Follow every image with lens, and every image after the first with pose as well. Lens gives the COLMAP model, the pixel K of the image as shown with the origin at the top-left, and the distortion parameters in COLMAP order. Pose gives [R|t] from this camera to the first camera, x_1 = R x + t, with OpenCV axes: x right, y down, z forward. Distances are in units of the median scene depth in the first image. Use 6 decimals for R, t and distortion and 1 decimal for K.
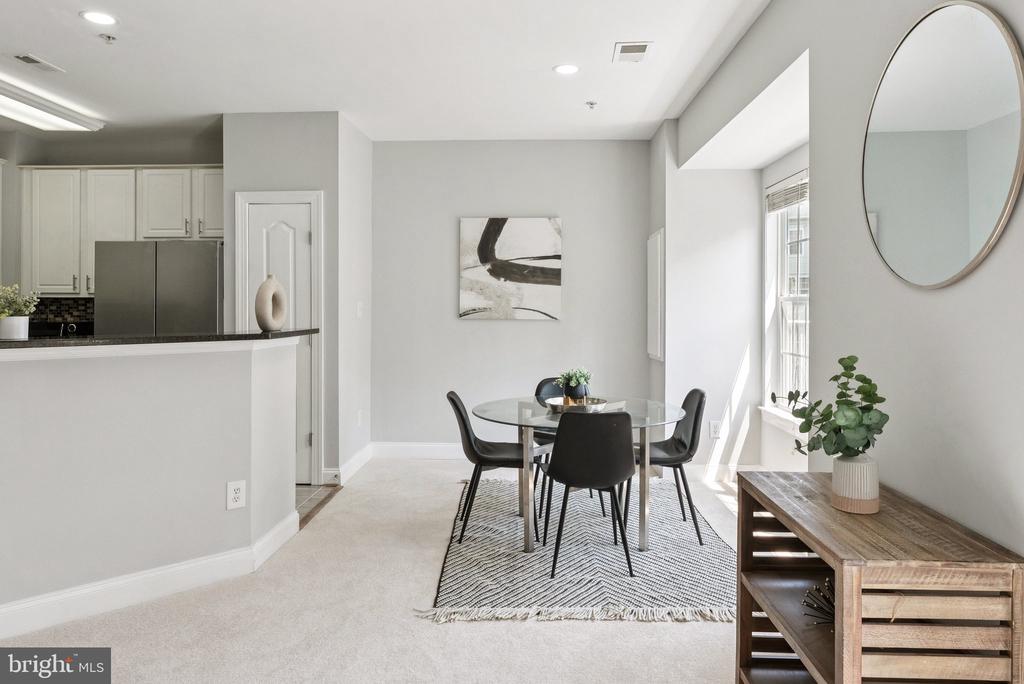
lens RADIAL K [[684.2, 0, 509.5], [0, 684.2, 305.4], [0, 0, 1]] dist [0.001548, 0.000311]
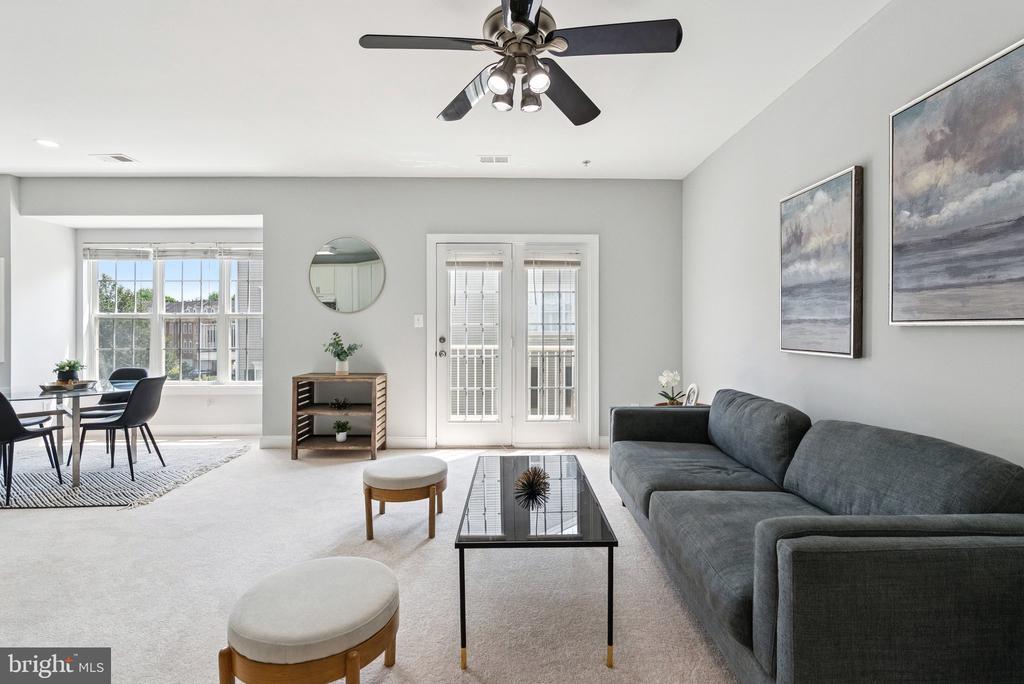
lens RADIAL K [[474.9, 0, 512.9], [0, 474.9, 326.1], [0, 0, 1]] dist [-0.008568, 0.002136]
pose [[-0.048268, 0.001918, 0.998833, -0.665039], [0.003713, 0.999992, -0.001741, 0.018837], [-0.998828, 0.003624, -0.048275, 0.088290]]
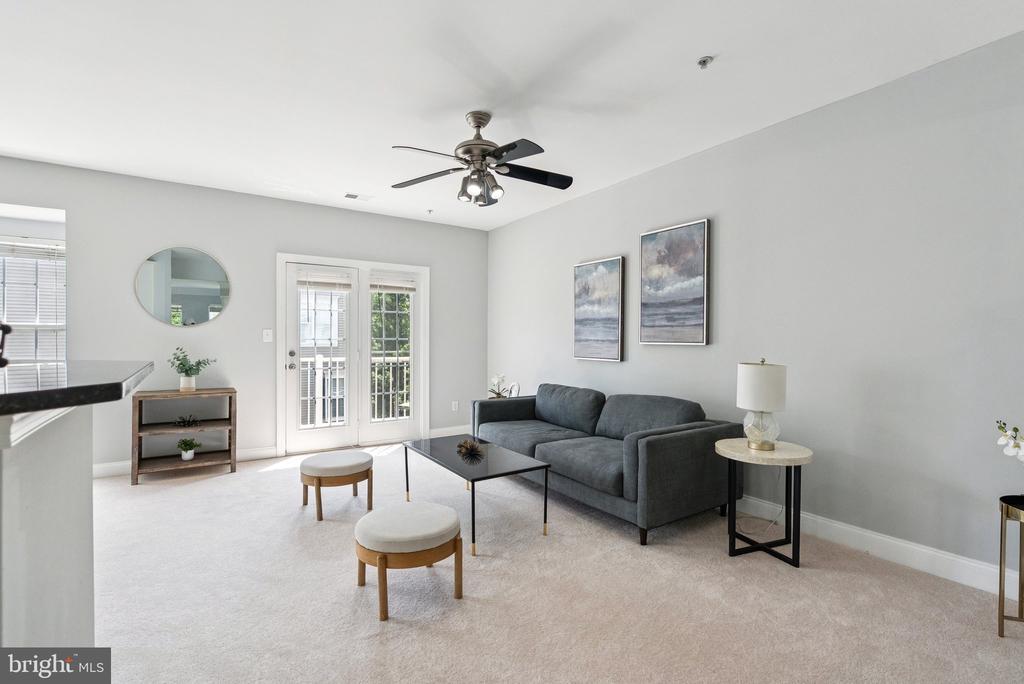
lens RADIAL K [[474.9, 0, 508.3], [0, 474.9, 341.7], [0, 0, 1]] dist [-0.008568, 0.002136]
pose [[-0.583055, -0.009676, 0.812375, -0.783732], [-0.003043, 0.999948, 0.009726, 0.008560], [-0.812427, 0.003199, -0.583054, 0.369080]]
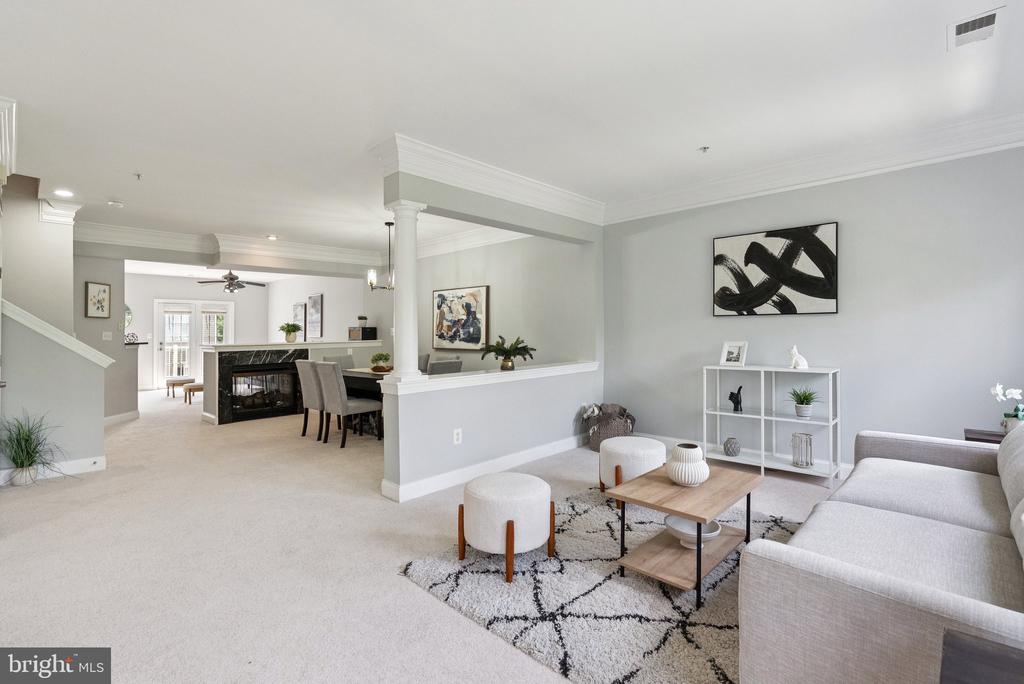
lens RADIAL K [[474.9, 0, 505.0], [0, 474.9, 319.2], [0, 0, 1]] dist [-0.008568, 0.002136]
pose [[-0.746948, 0.024509, 0.664431, -2.269643], [0.010902, 0.999637, -0.024618, 0.002700], [-0.664794, -0.011145, -0.746944, 0.715262]]
